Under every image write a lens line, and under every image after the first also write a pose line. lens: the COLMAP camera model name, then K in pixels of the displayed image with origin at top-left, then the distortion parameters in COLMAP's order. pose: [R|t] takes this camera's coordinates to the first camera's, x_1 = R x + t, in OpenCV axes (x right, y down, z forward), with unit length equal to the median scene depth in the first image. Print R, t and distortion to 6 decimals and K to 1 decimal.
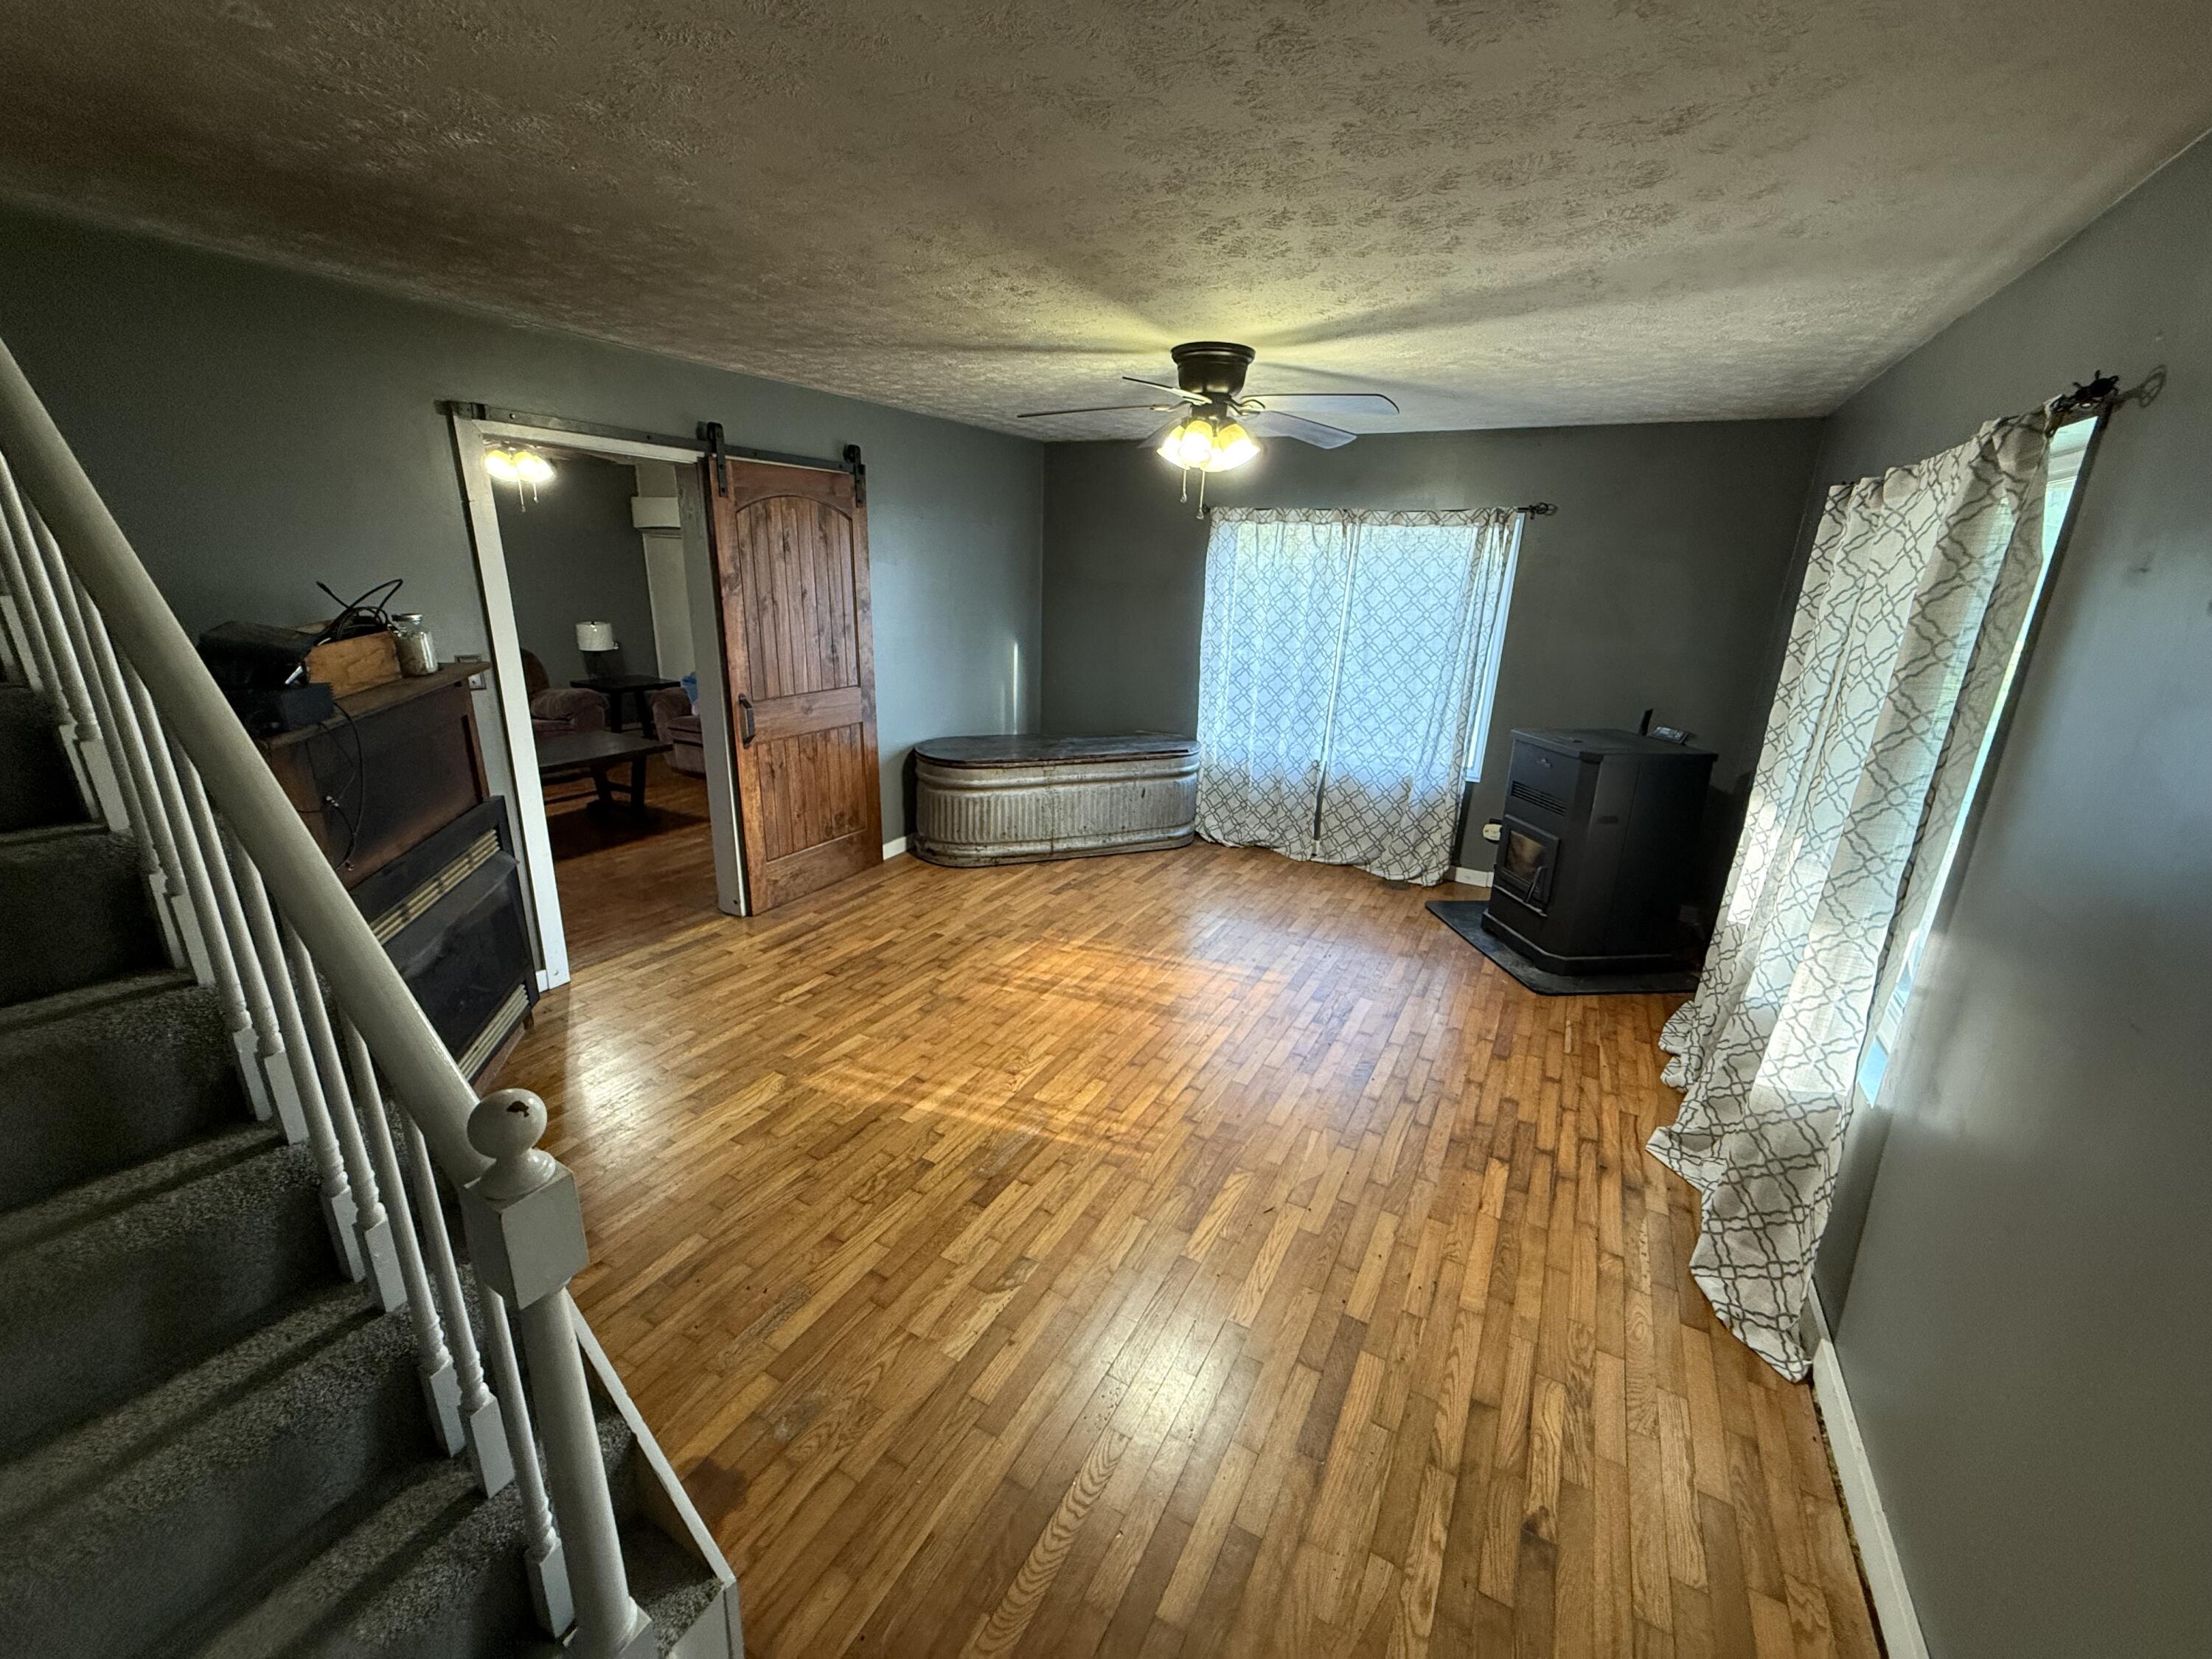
lens RADIAL K [[884.3, 0, 1103.1], [0, 884.3, 828.2], [0, 0, 1]] dist [0.007278, -0.000916]
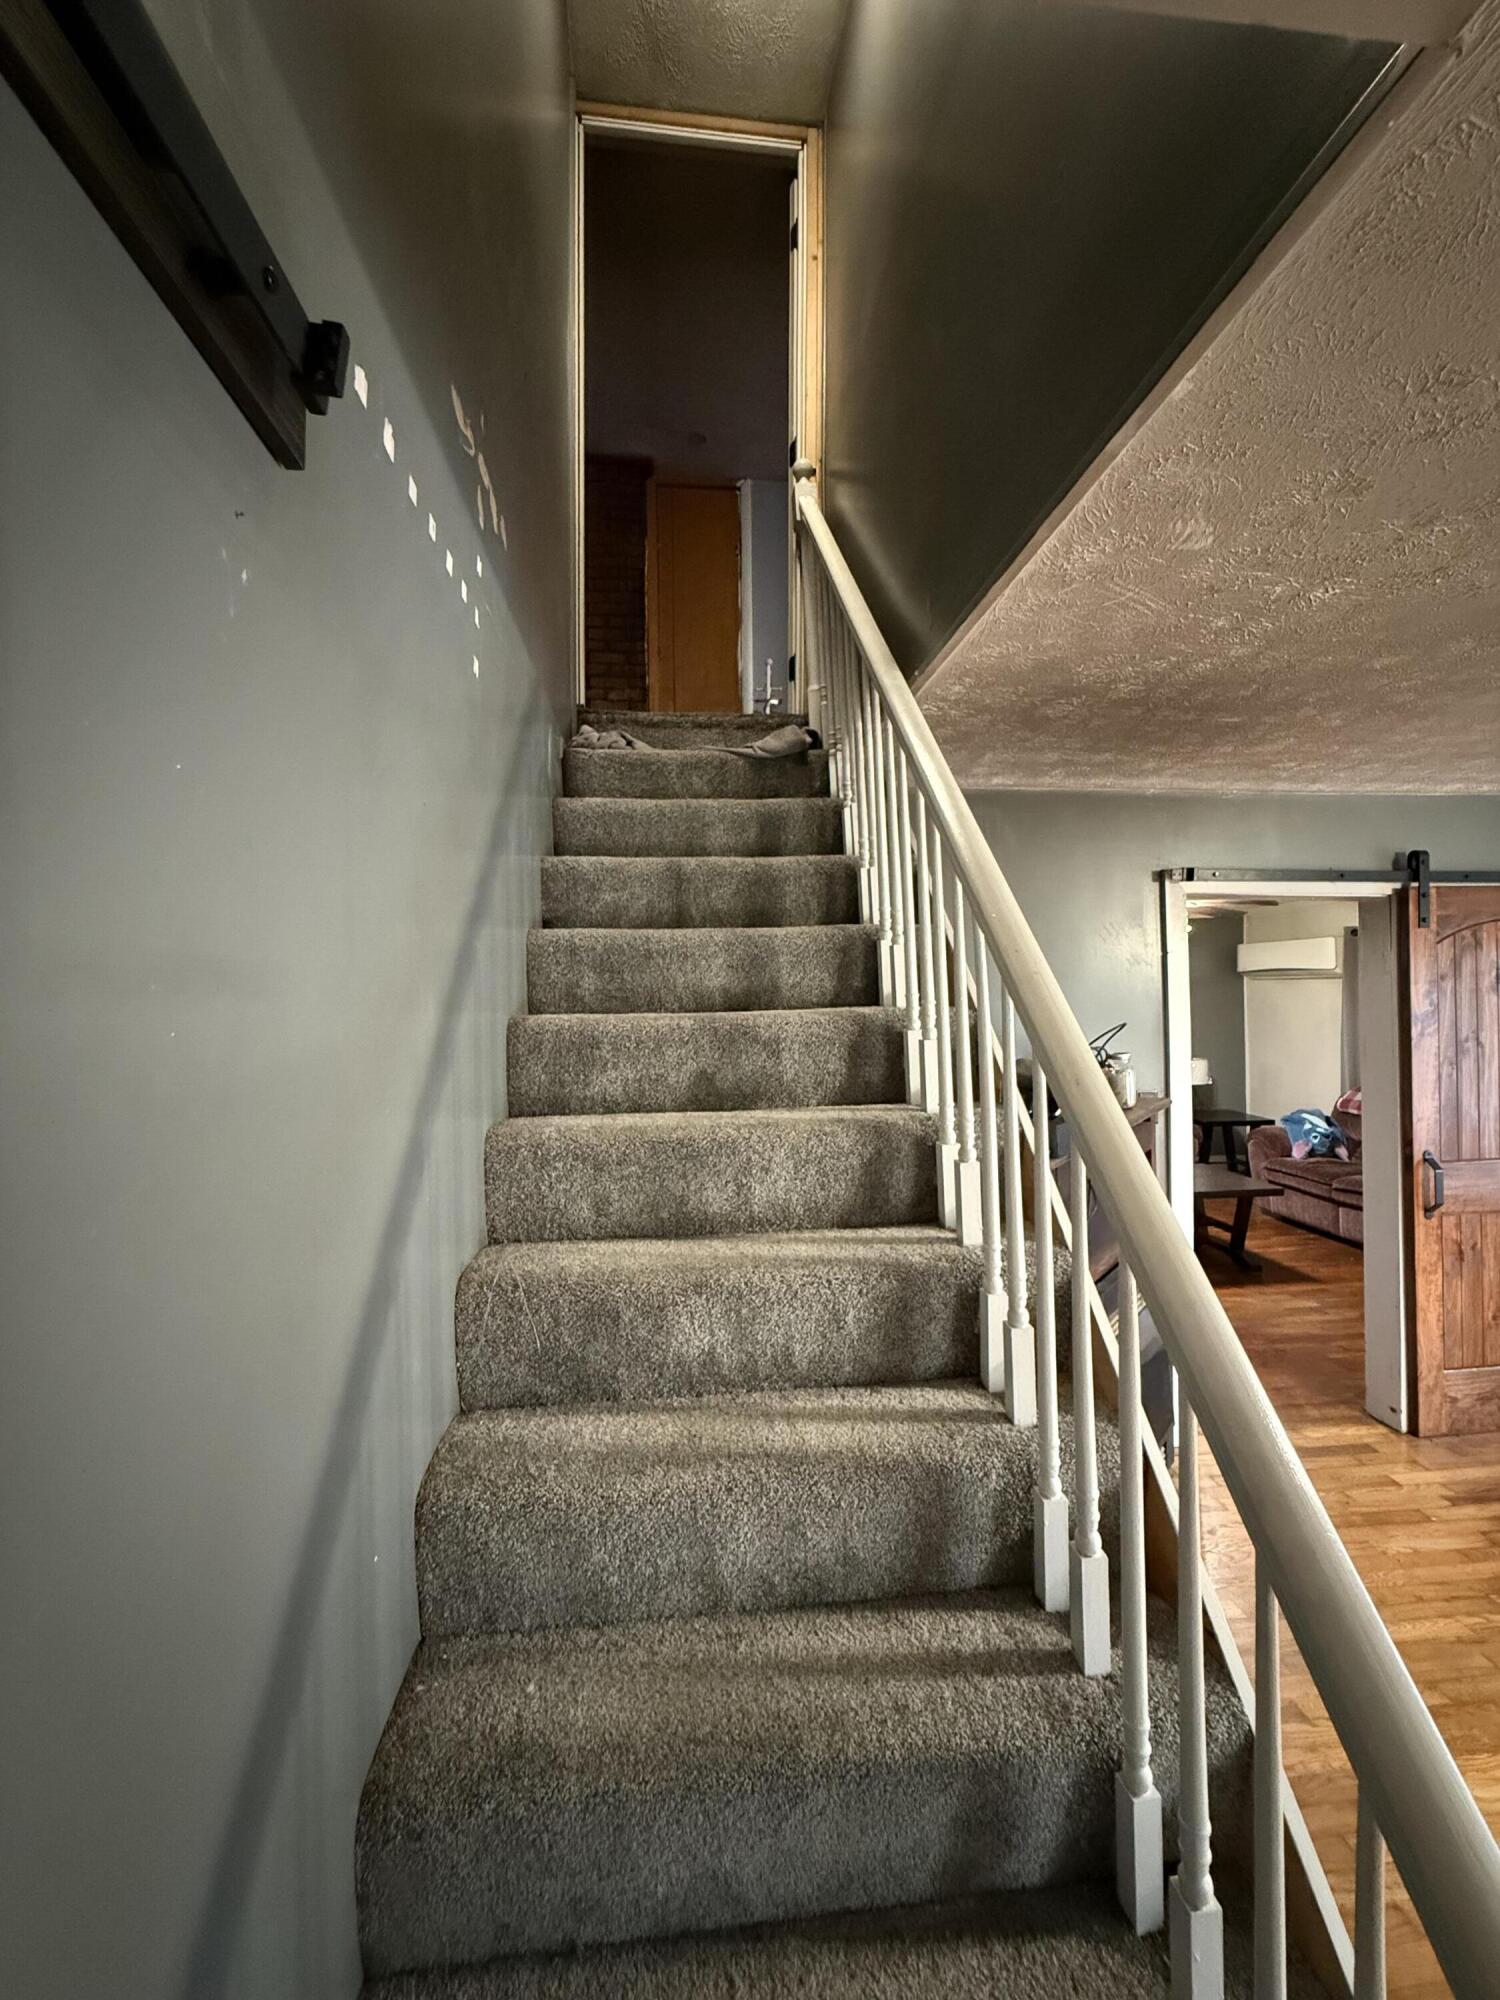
lens RADIAL K [[799.5, 0, 747.0], [0, 799.5, 1003.9], [0, 0, 1]] dist [0.007278, -0.000916]
pose [[0.570569, -0.029264, -0.820728, -0.150330], [-0.208448, 0.961477, -0.179195, -0.017254], [0.794356, 0.273322, 0.542489, 0.052874]]
